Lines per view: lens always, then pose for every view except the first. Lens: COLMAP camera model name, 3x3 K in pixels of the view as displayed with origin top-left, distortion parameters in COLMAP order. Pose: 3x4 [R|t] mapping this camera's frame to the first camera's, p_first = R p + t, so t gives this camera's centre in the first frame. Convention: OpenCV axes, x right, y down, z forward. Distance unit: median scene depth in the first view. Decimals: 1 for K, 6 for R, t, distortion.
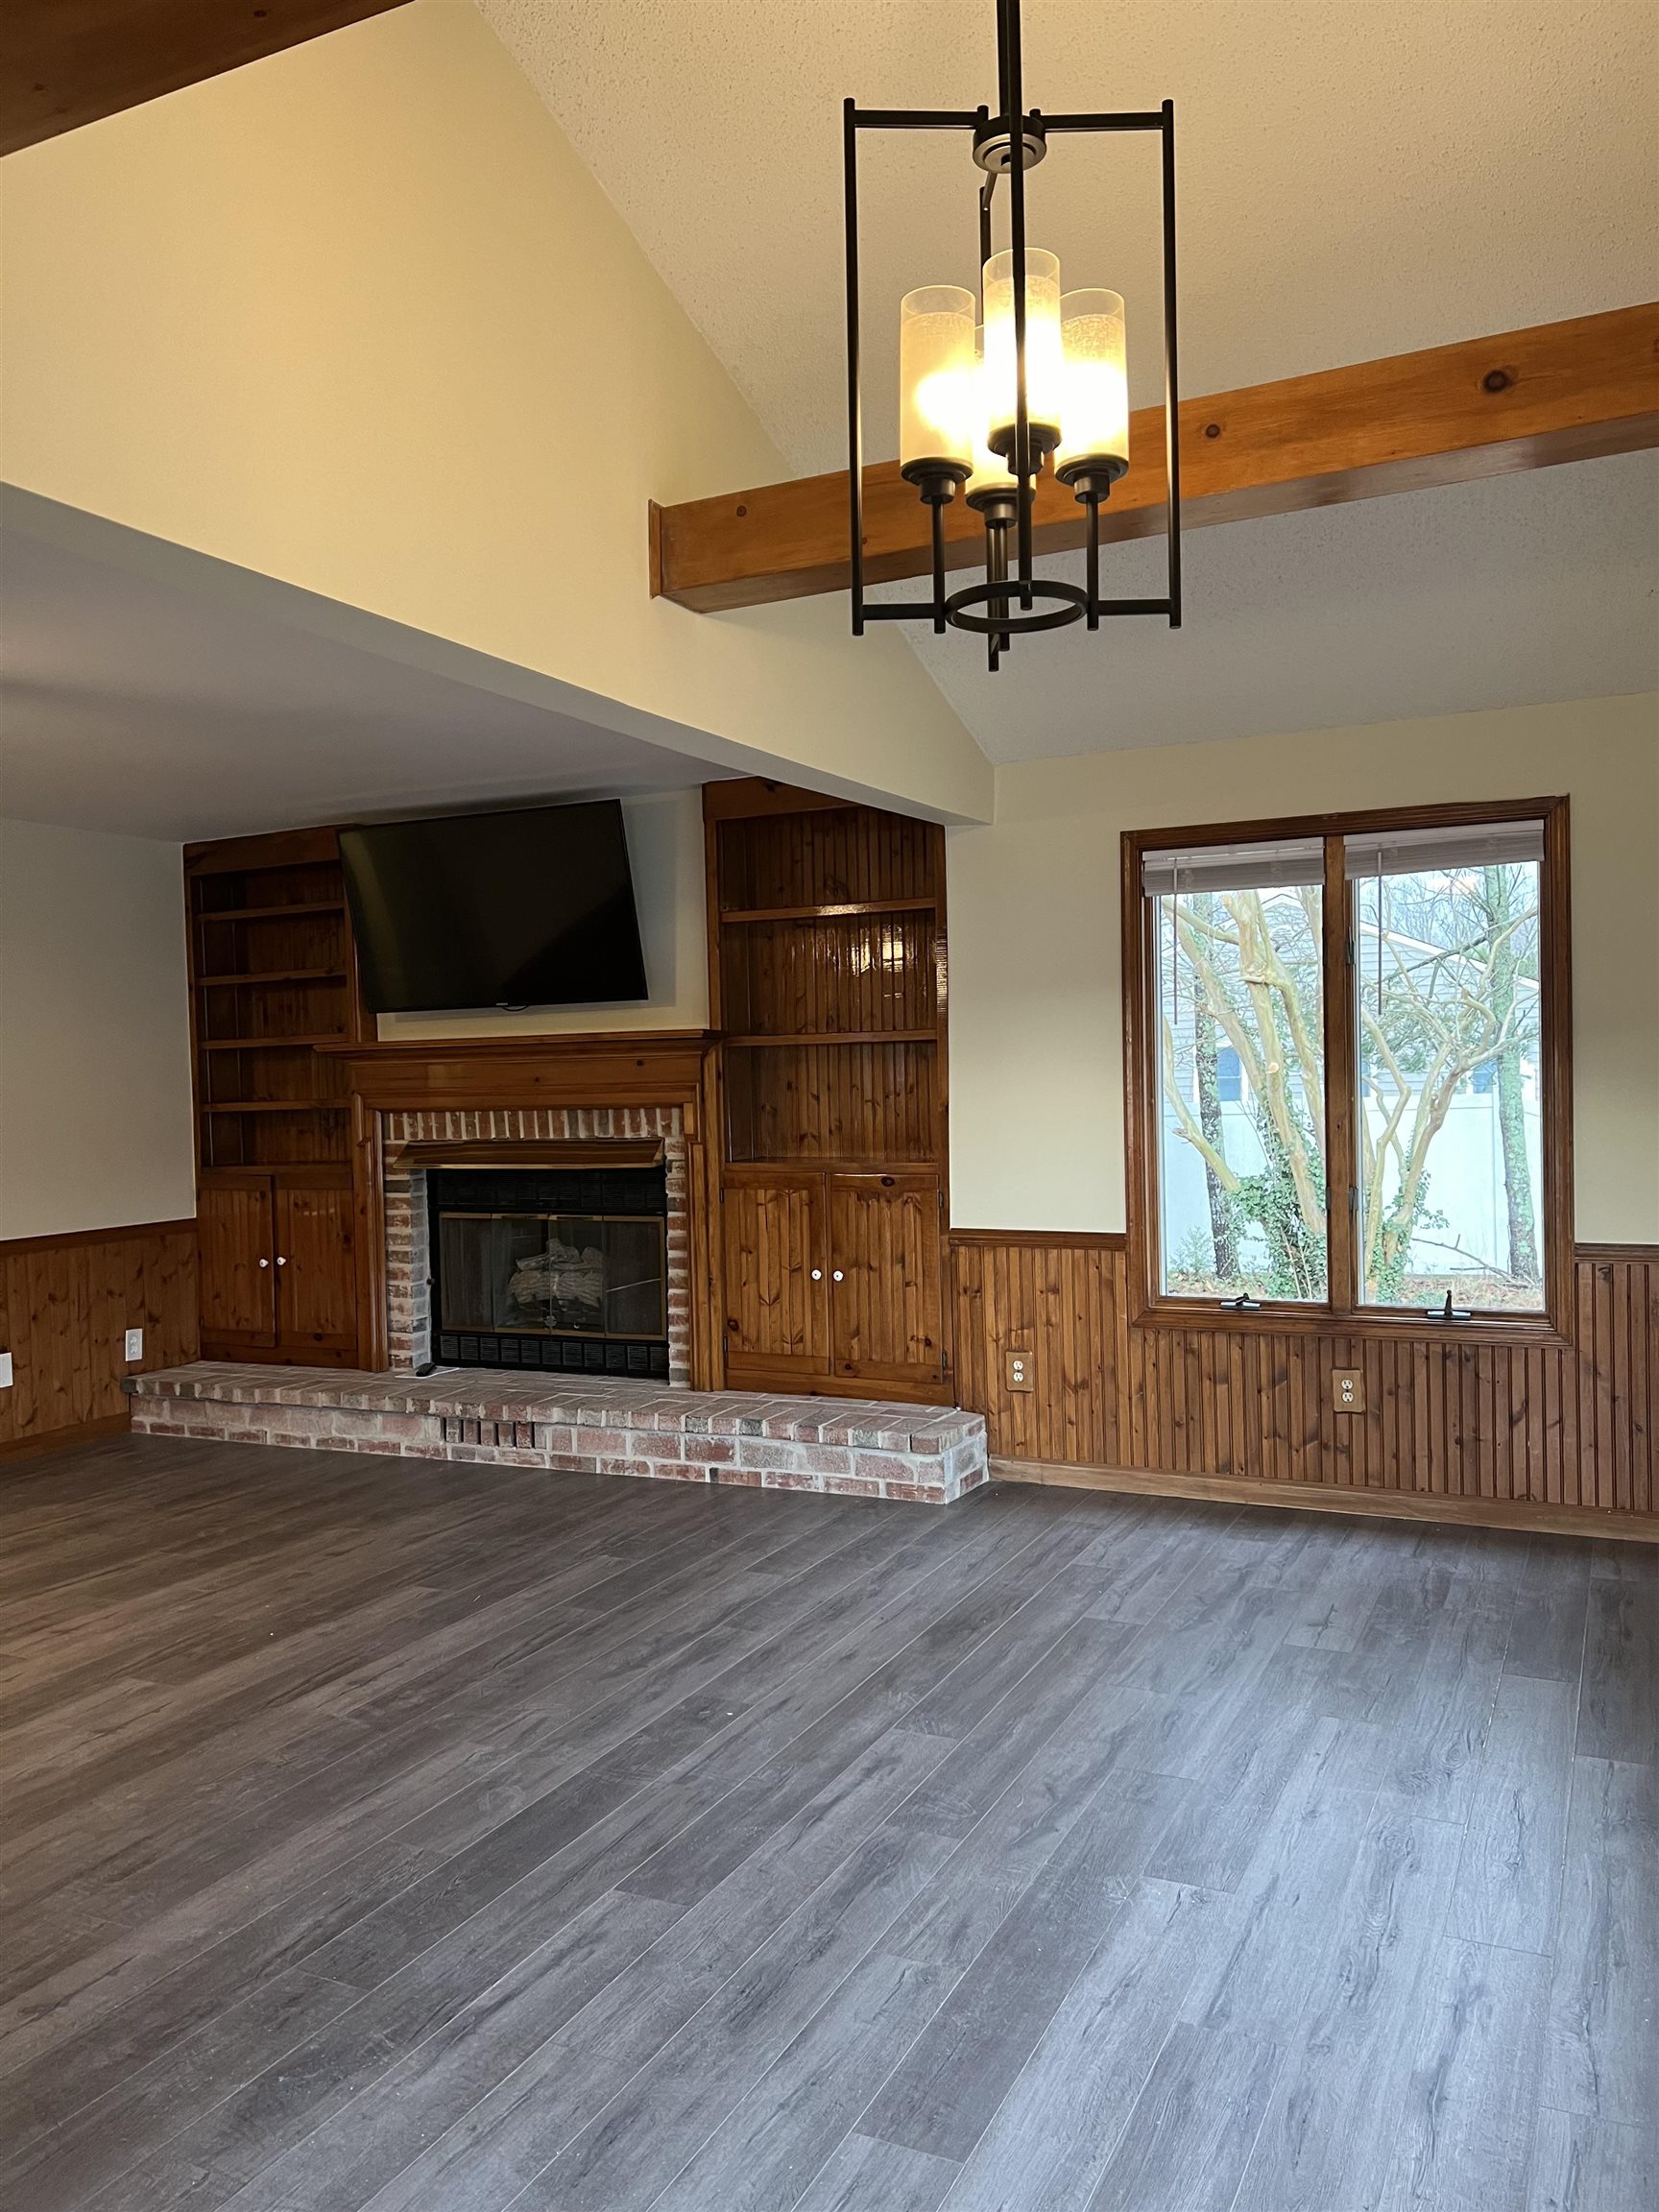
lens RADIAL K [[1659.4, 0, 837.3], [0, 1659.4, 1108.7], [0, 0, 1]] dist [0.063134, -0.066221]
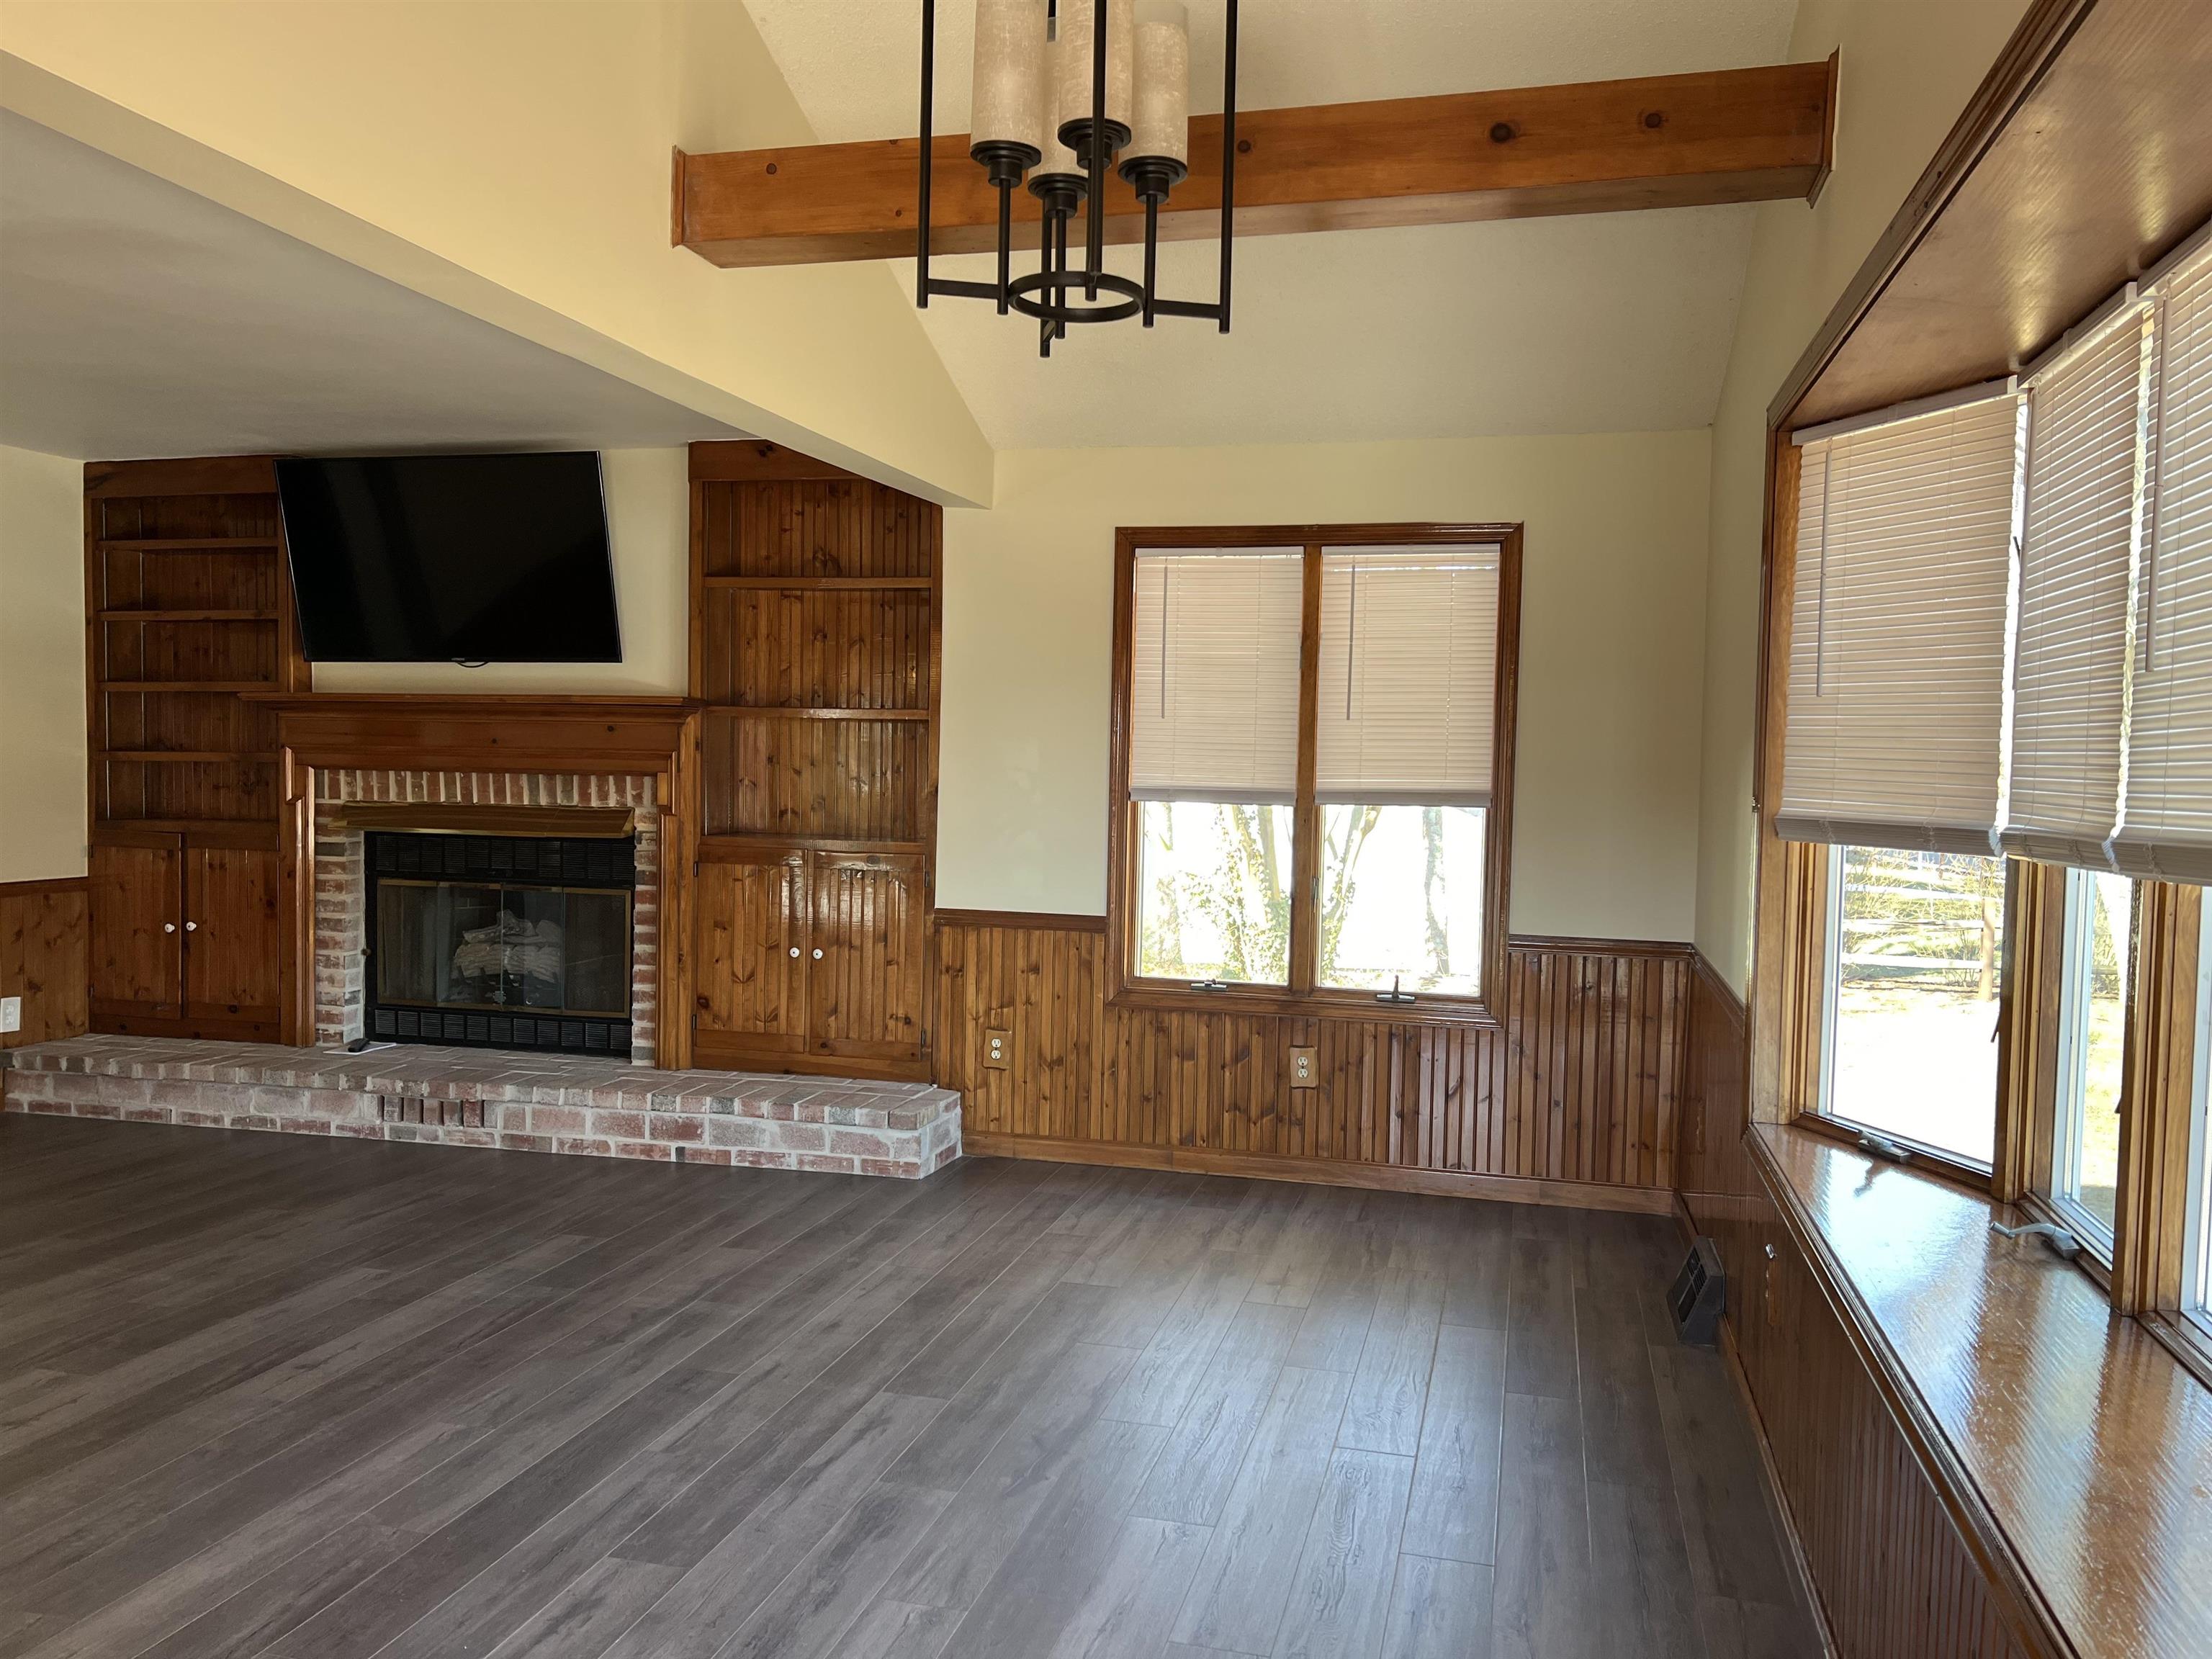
lens RADIAL K [[1659.4, 0, 1128.5], [0, 1659.4, 832.5], [0, 0, 1]] dist [0.063134, -0.066221]
pose [[0.978239, 0.034968, 0.204515, -0.025541], [-0.039247, 0.999087, 0.016901, 0.005138], [-0.203737, -0.024560, 0.978717, -0.010713]]
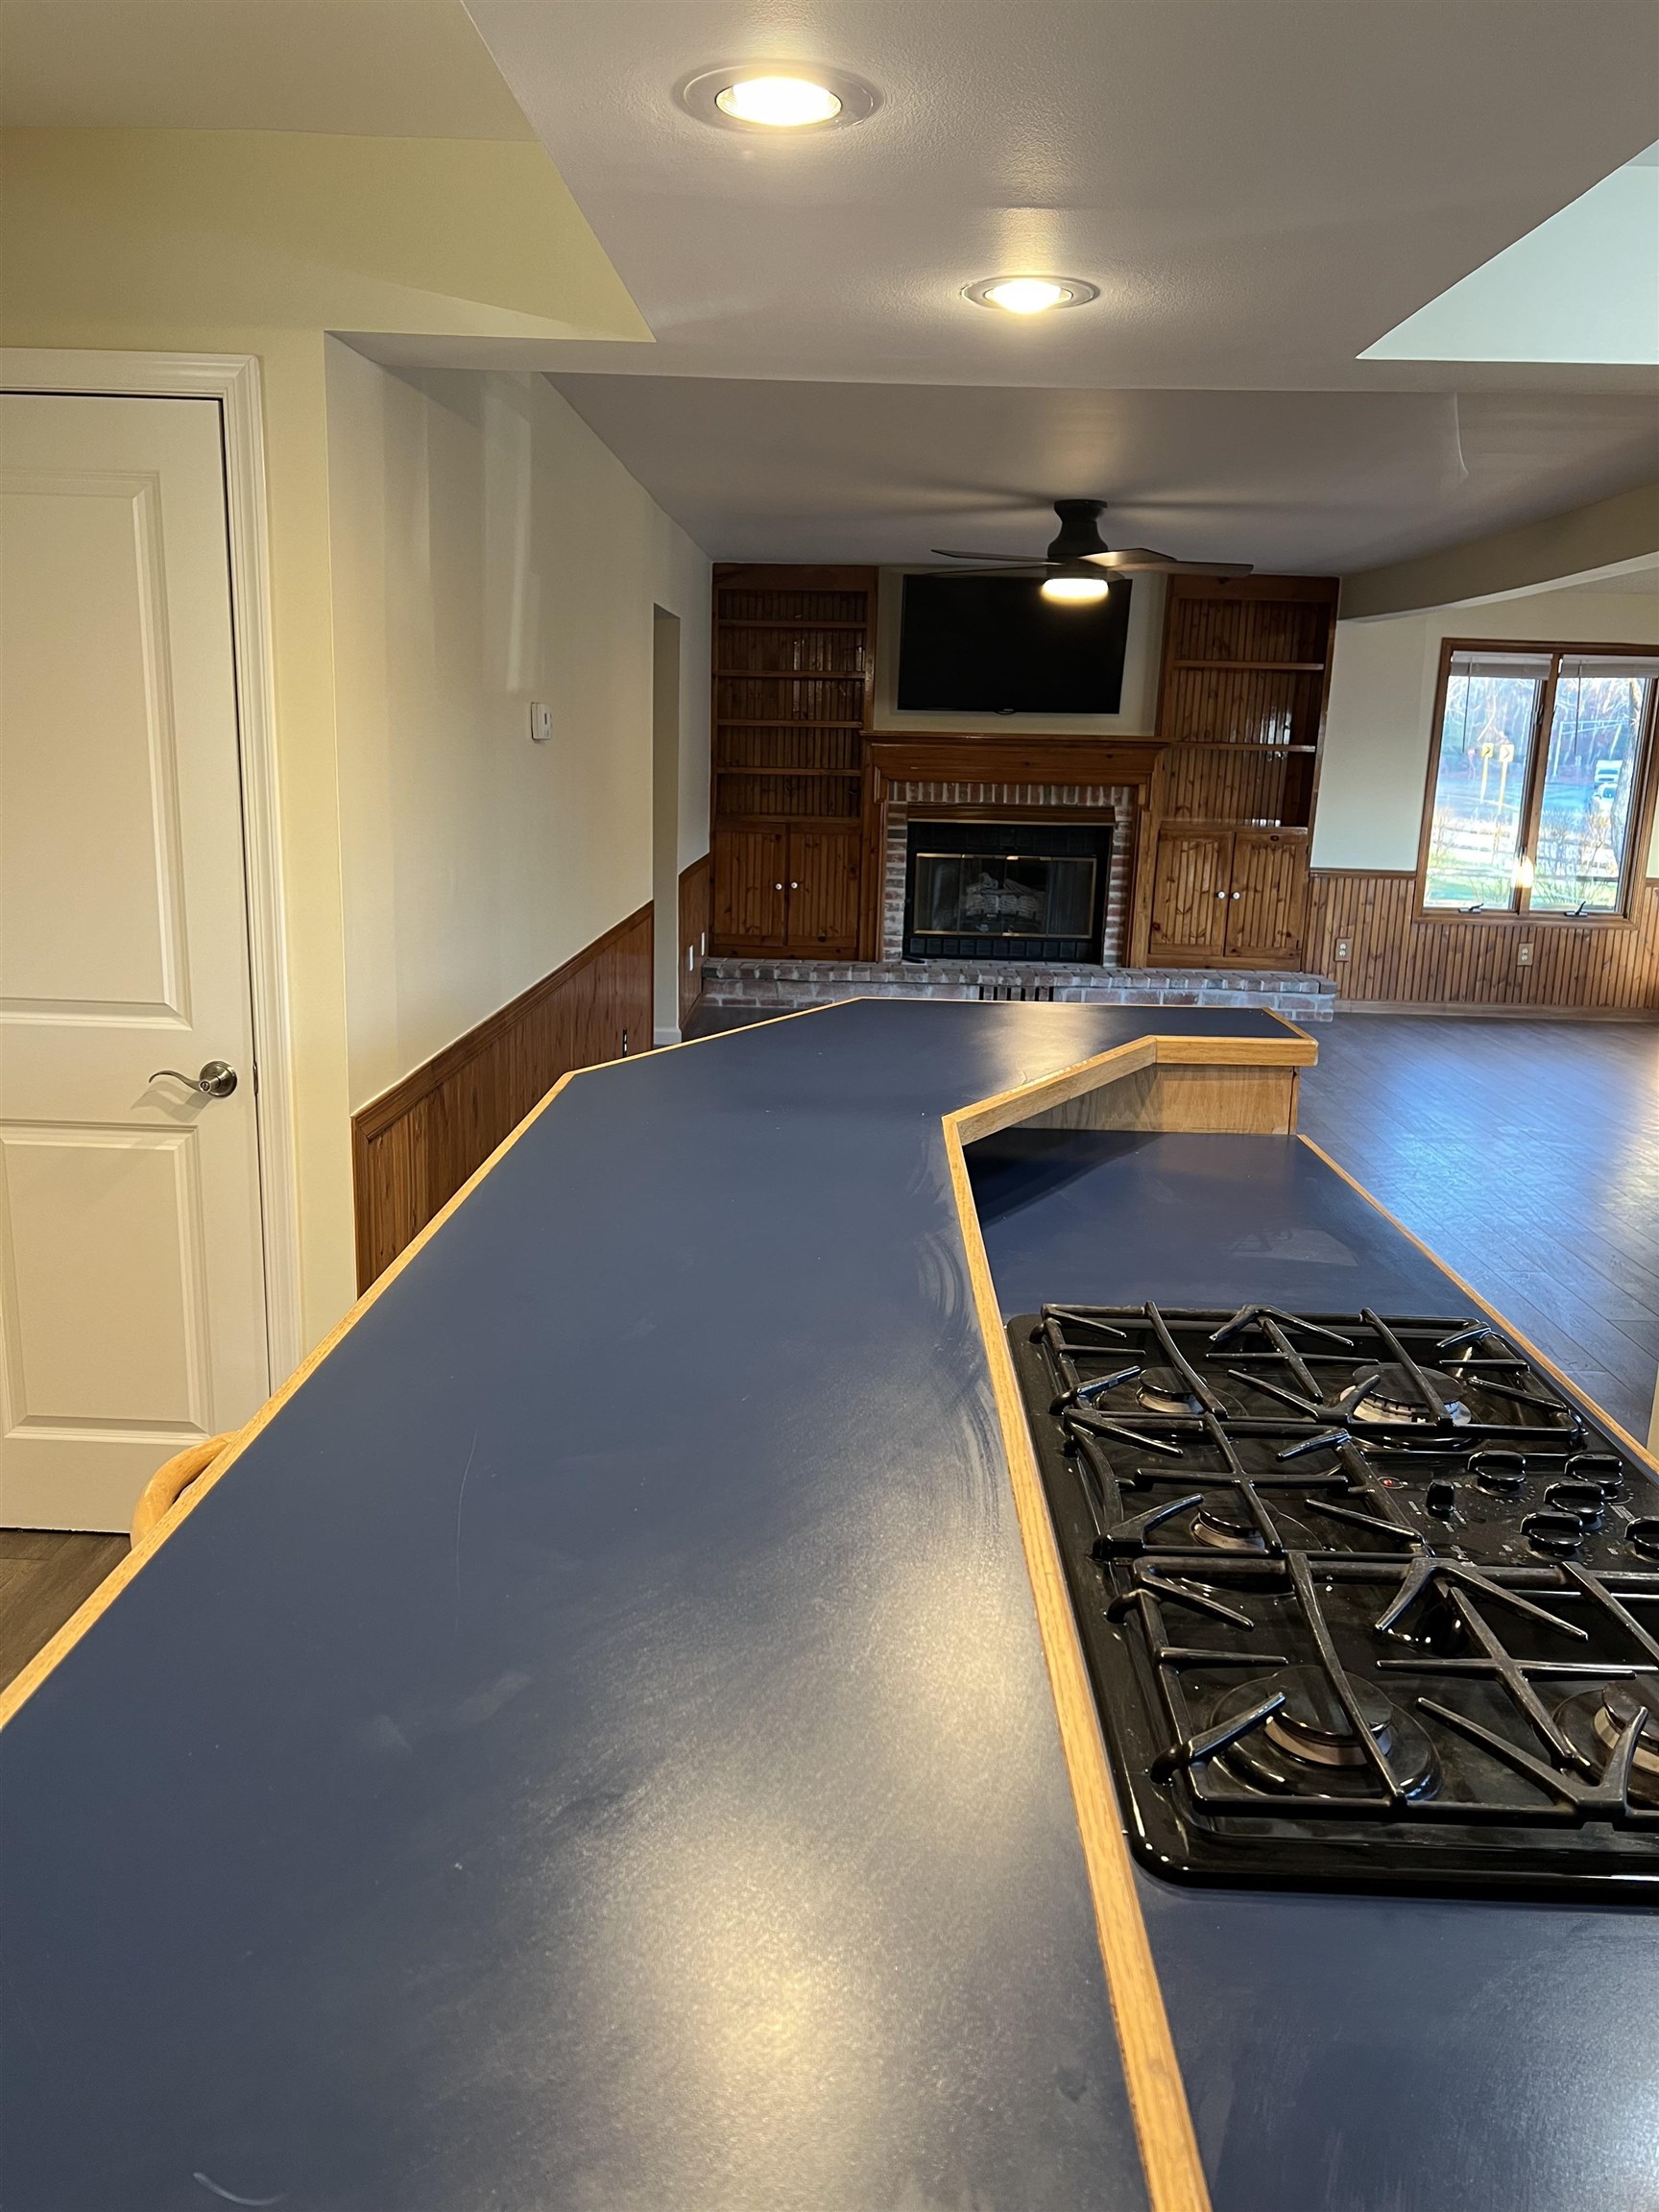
lens RADIAL K [[1659.4, 0, 845.4], [0, 1659.4, 1102.6], [0, 0, 1]] dist [0.063134, -0.066221]
pose [[0.900804, -0.041159, 0.432271, -1.190308], [-0.042874, 0.982203, 0.182866, 0.017996], [-0.432104, -0.183259, 0.883007, -0.373466]]
